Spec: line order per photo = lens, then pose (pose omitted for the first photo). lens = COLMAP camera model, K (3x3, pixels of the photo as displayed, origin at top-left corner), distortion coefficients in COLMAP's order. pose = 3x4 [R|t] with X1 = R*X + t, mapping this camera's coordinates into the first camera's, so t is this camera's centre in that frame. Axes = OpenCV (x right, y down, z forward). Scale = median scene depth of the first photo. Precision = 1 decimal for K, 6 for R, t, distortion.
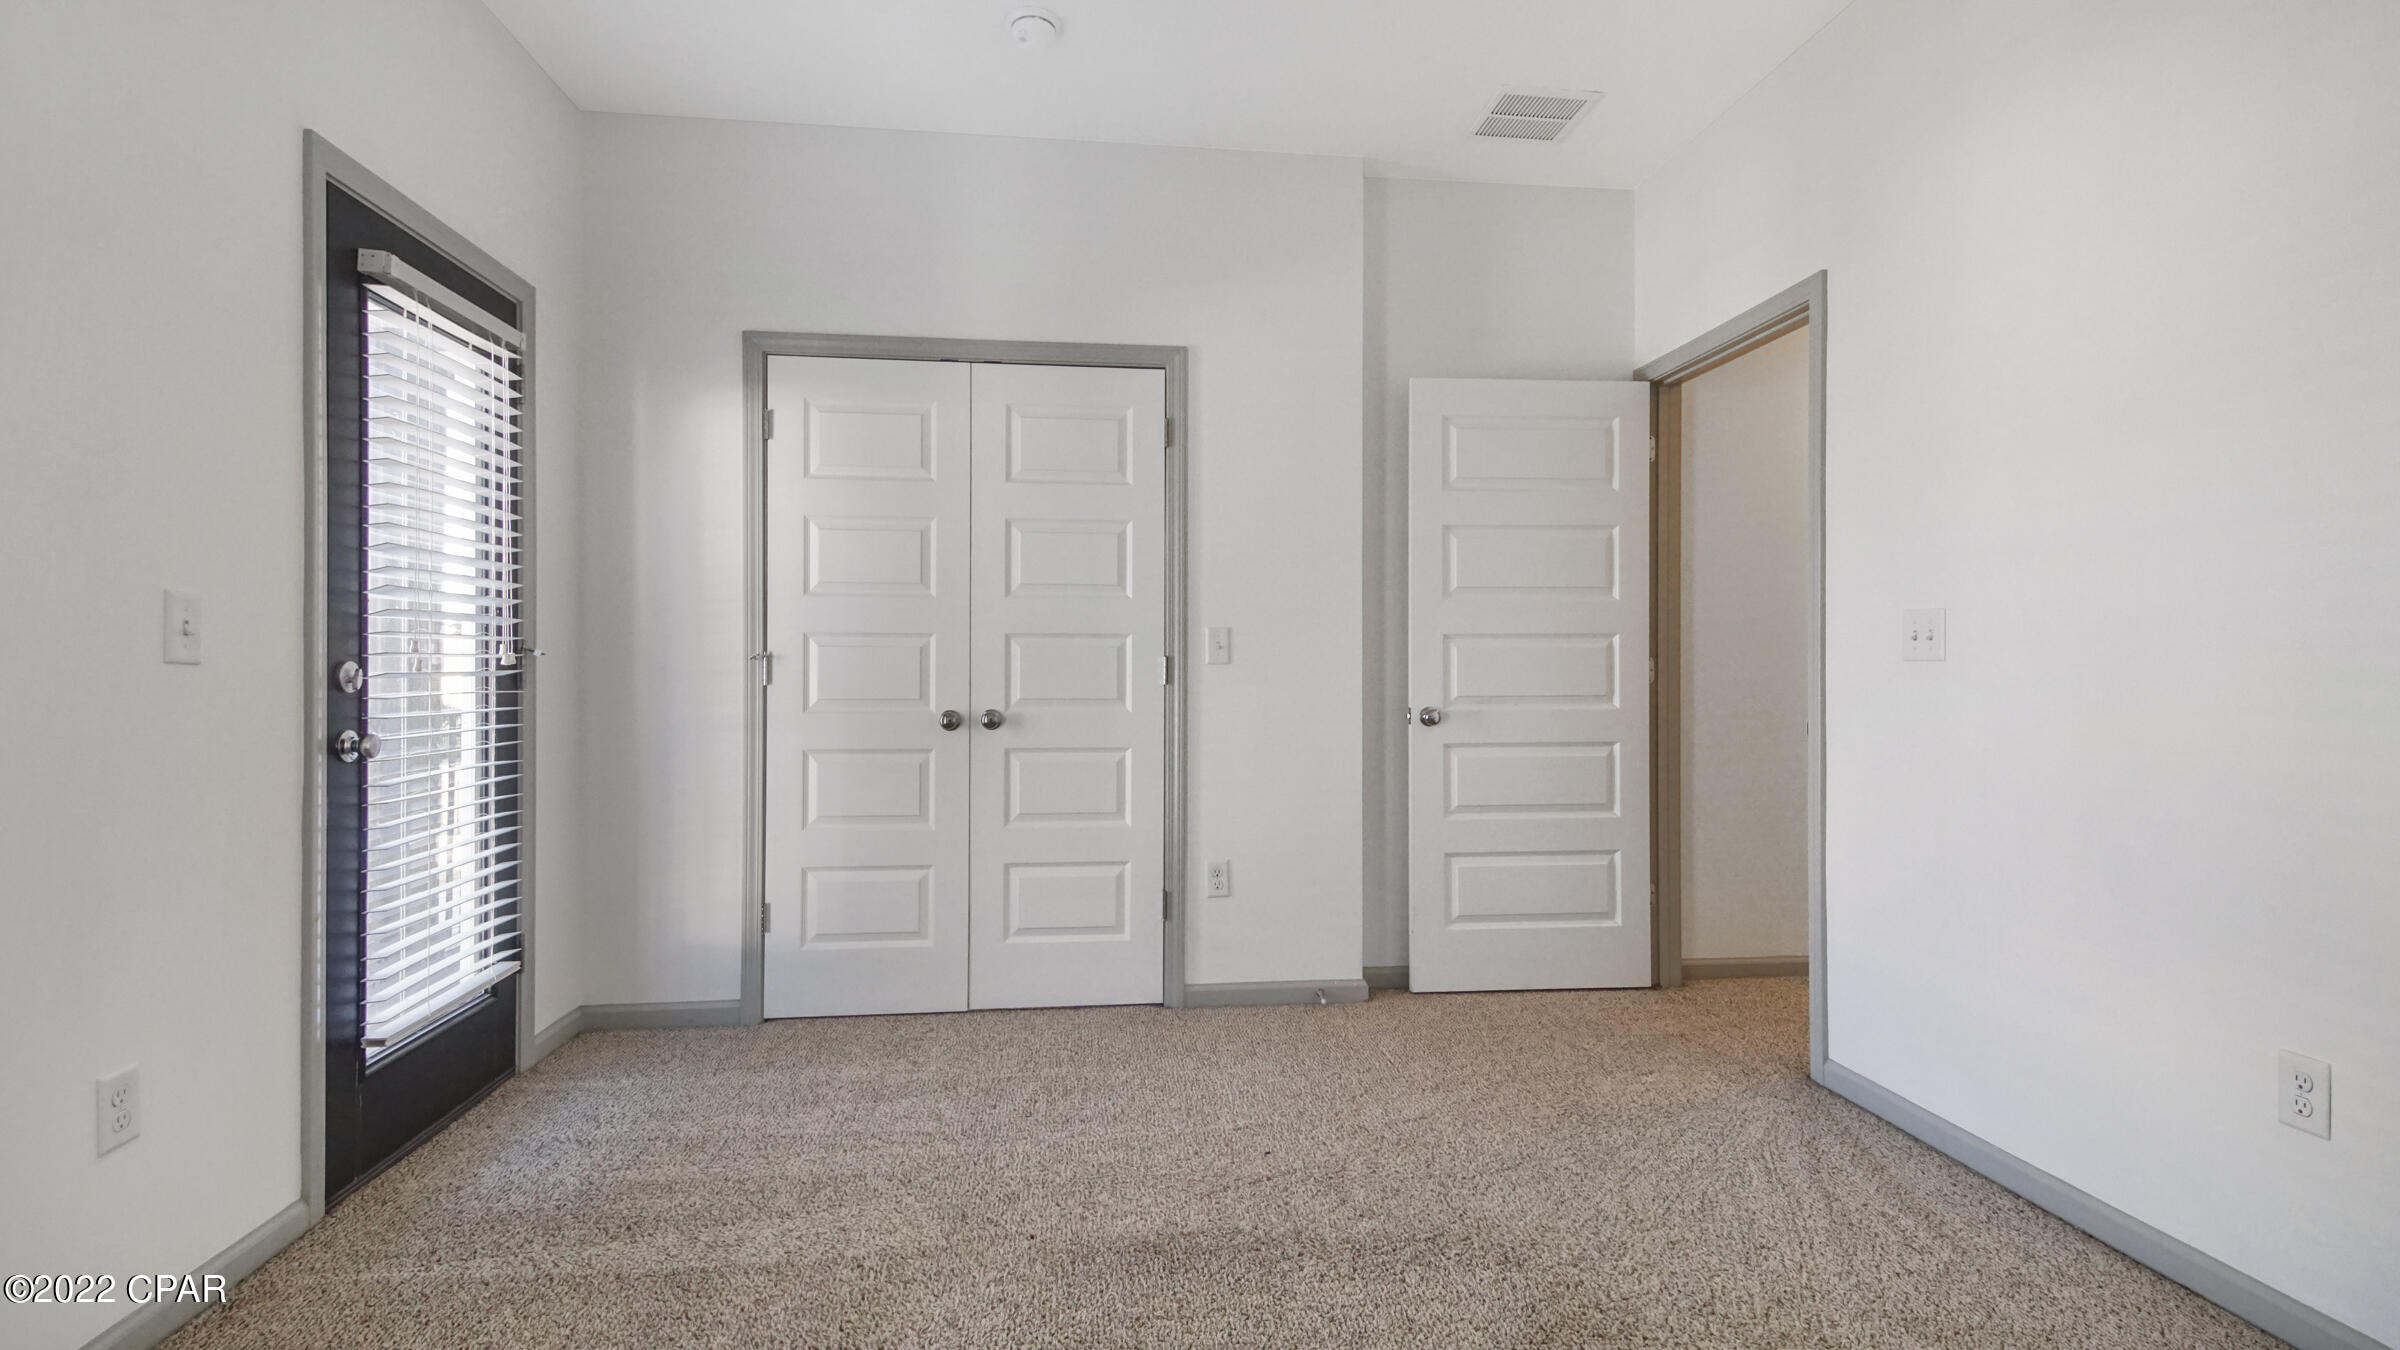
lens RADIAL K [[1047.8, 0, 1196.5], [0, 1047.8, 680.1], [0, 0, 1]] dist [0.042055, -0.025577]
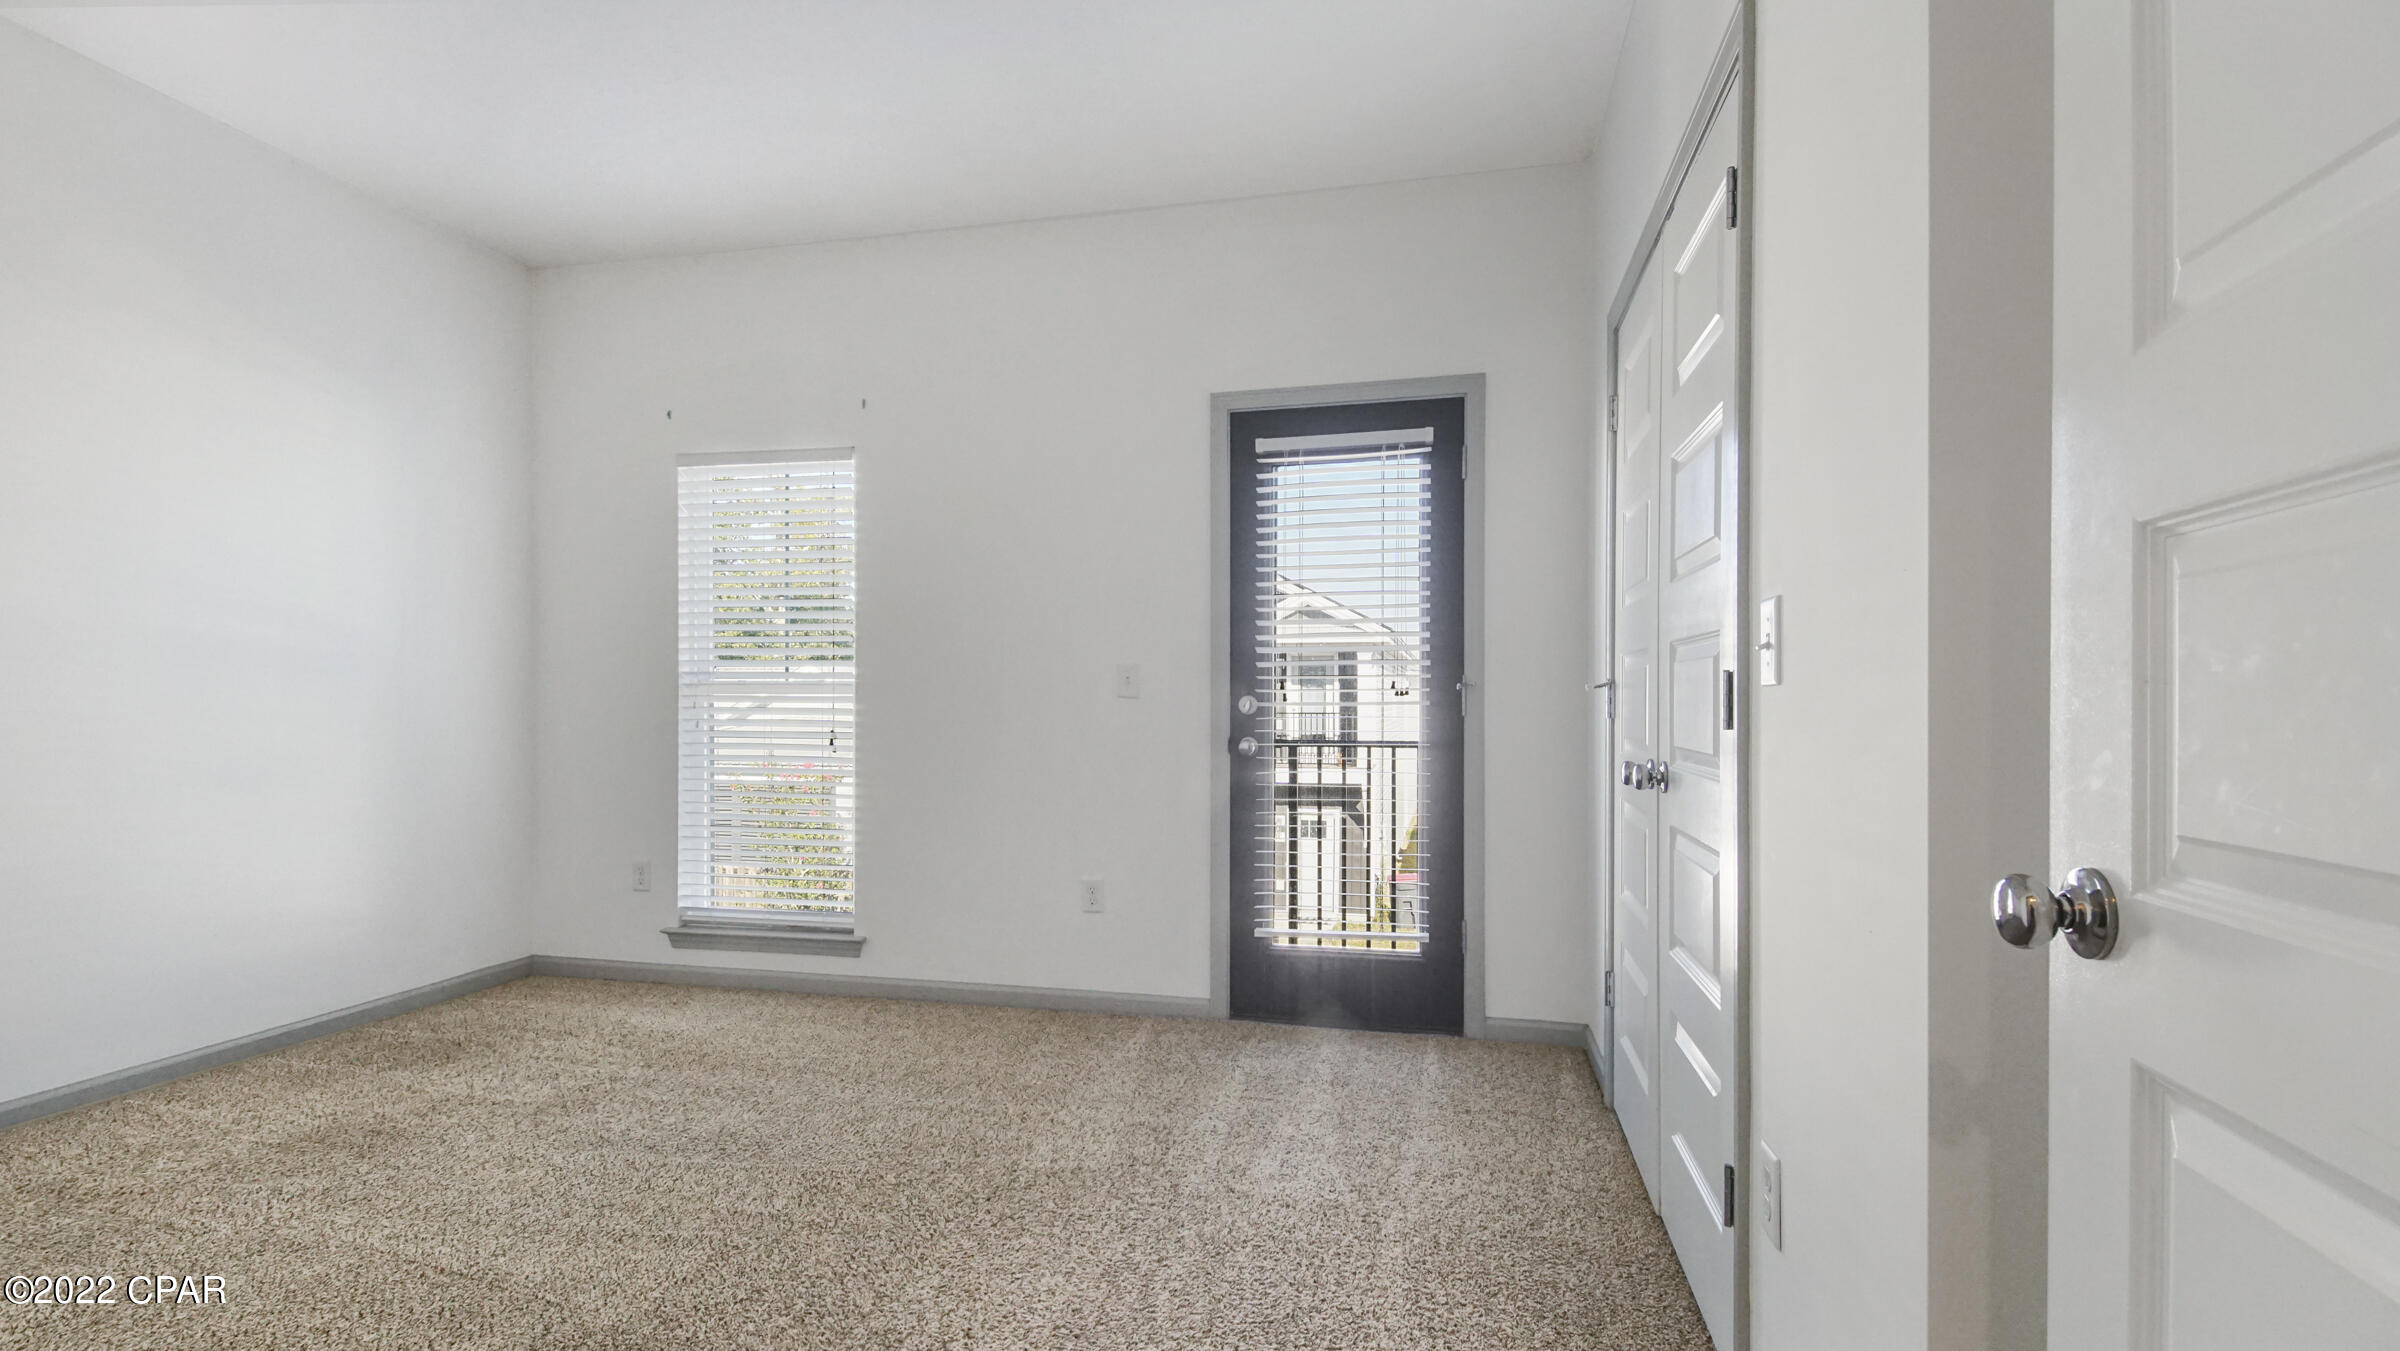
lens RADIAL K [[1095.8, 0, 1208.8], [0, 1095.8, 667.6], [0, 0, 1]] dist [0.003961, -0.000630]
pose [[-0.330533, -0.024410, -0.943479, 0.805002], [-0.005598, 0.999699, -0.023904, -0.018320], [0.943778, -0.002619, -0.330570, 1.445570]]
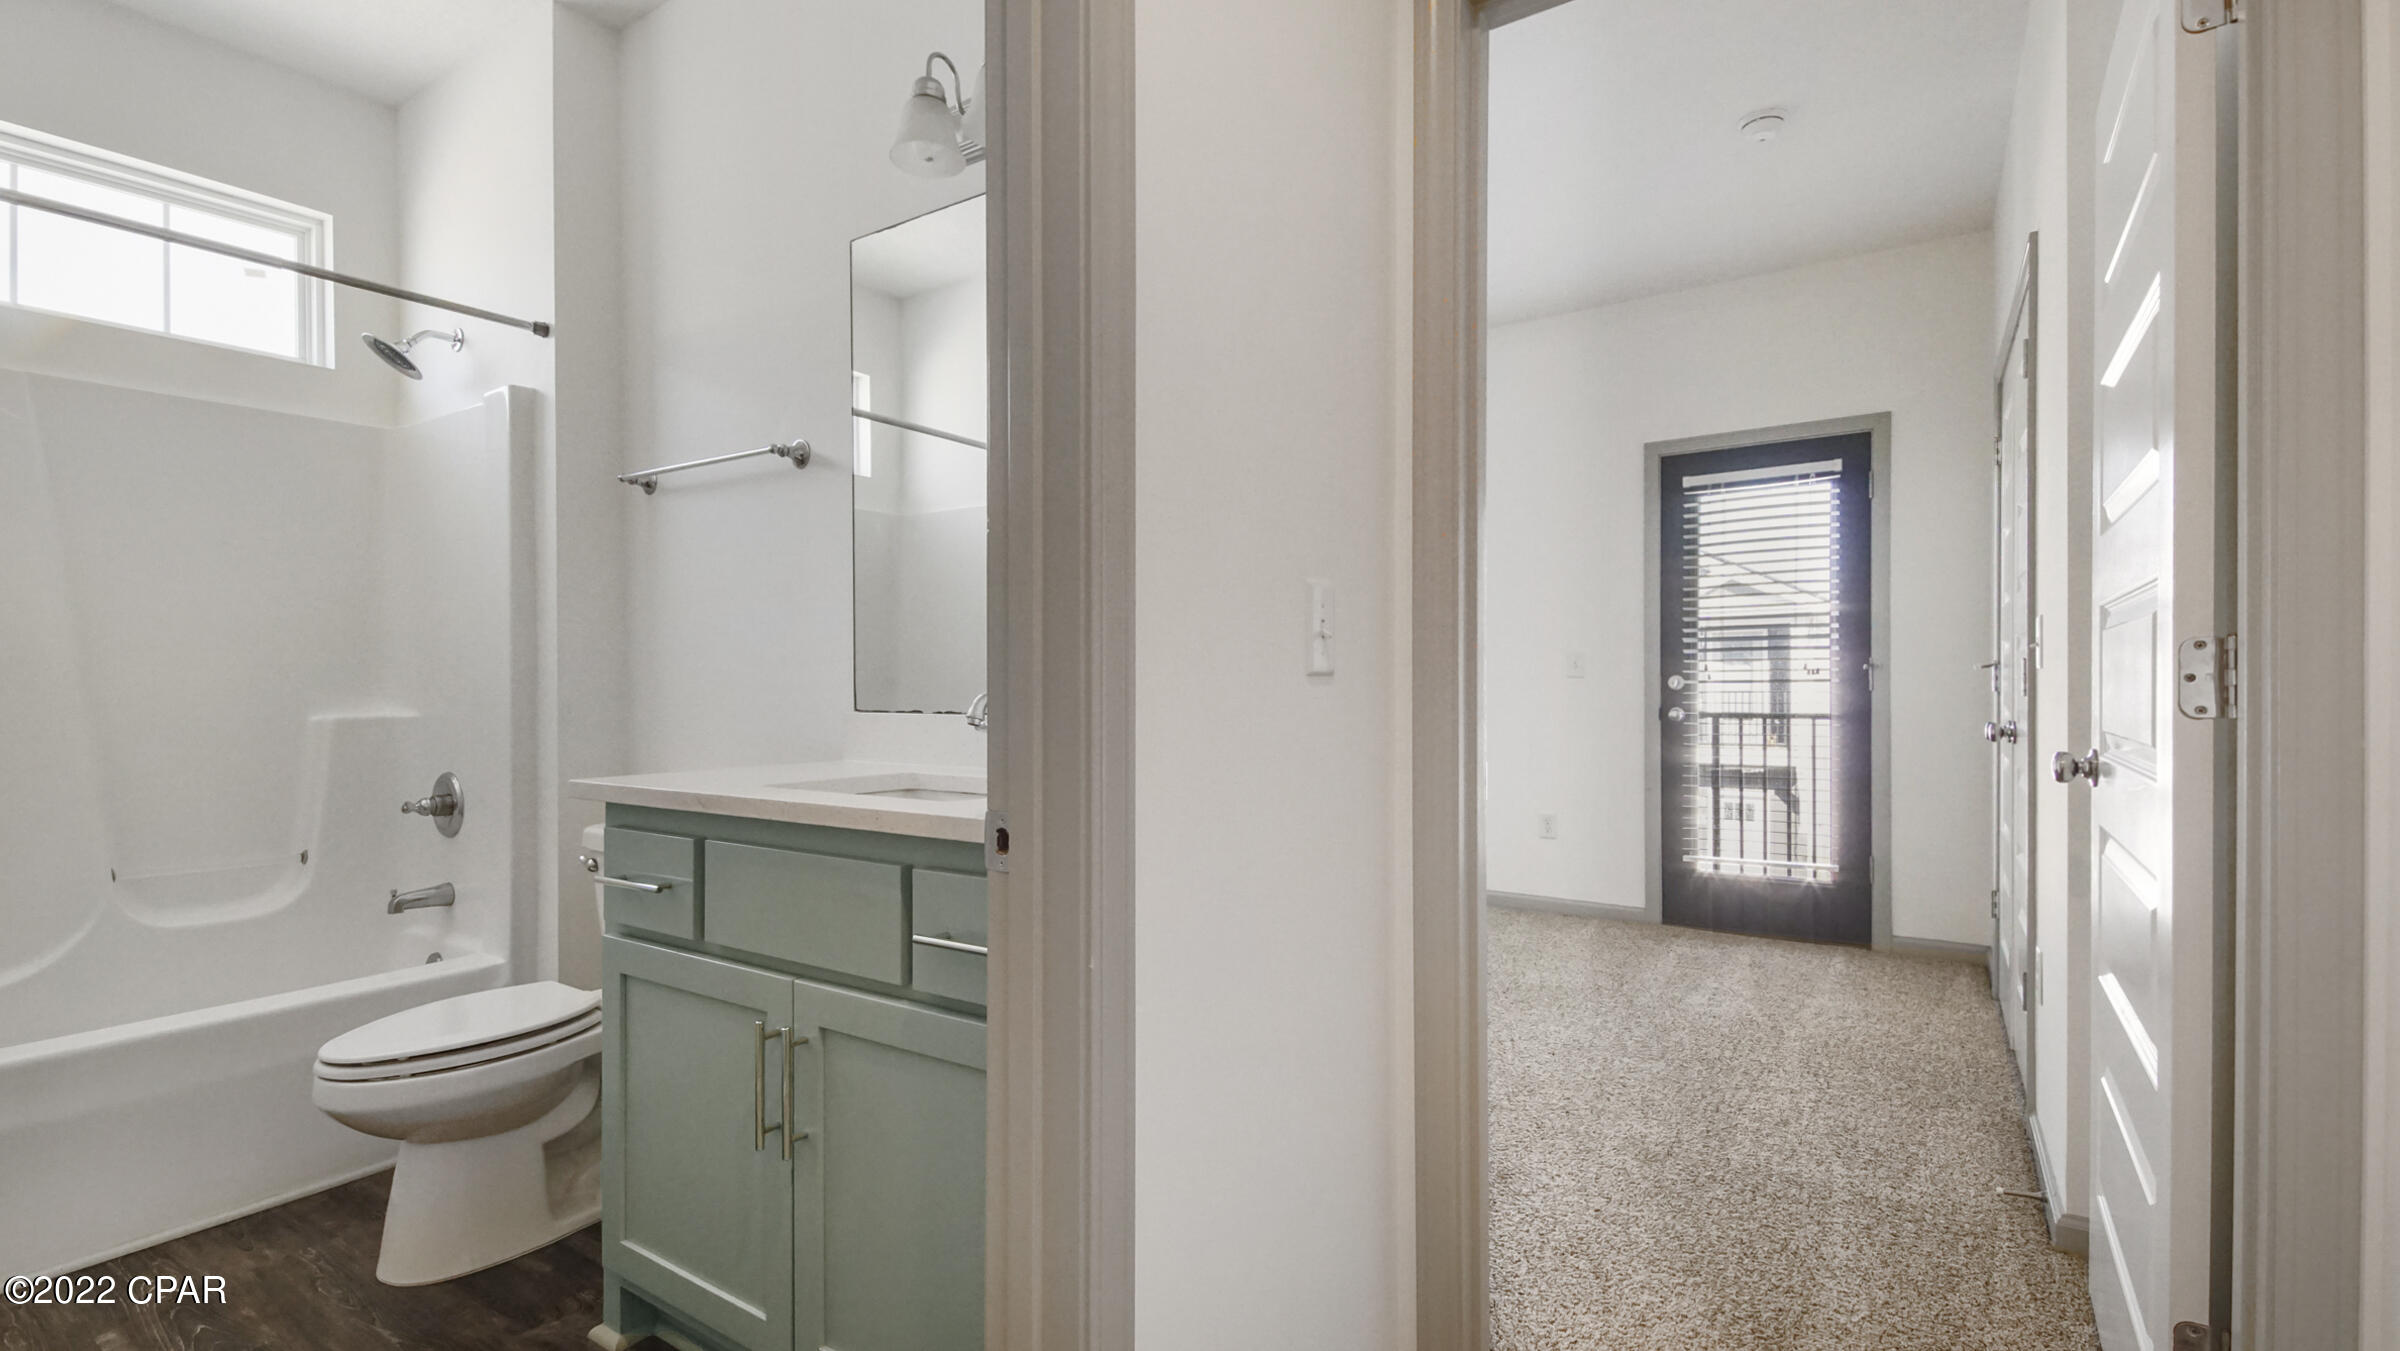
lens RADIAL K [[1103.5, 0, 1192.2], [0, 1103.5, 681.0], [0, 0, 1]] dist [0.085986, -0.071285]
pose [[-0.642163, 0.006664, -0.766539, 1.488859], [0.002020, 0.999973, 0.007001, -0.022170], [0.766565, 0.002947, -0.642160, 1.628653]]
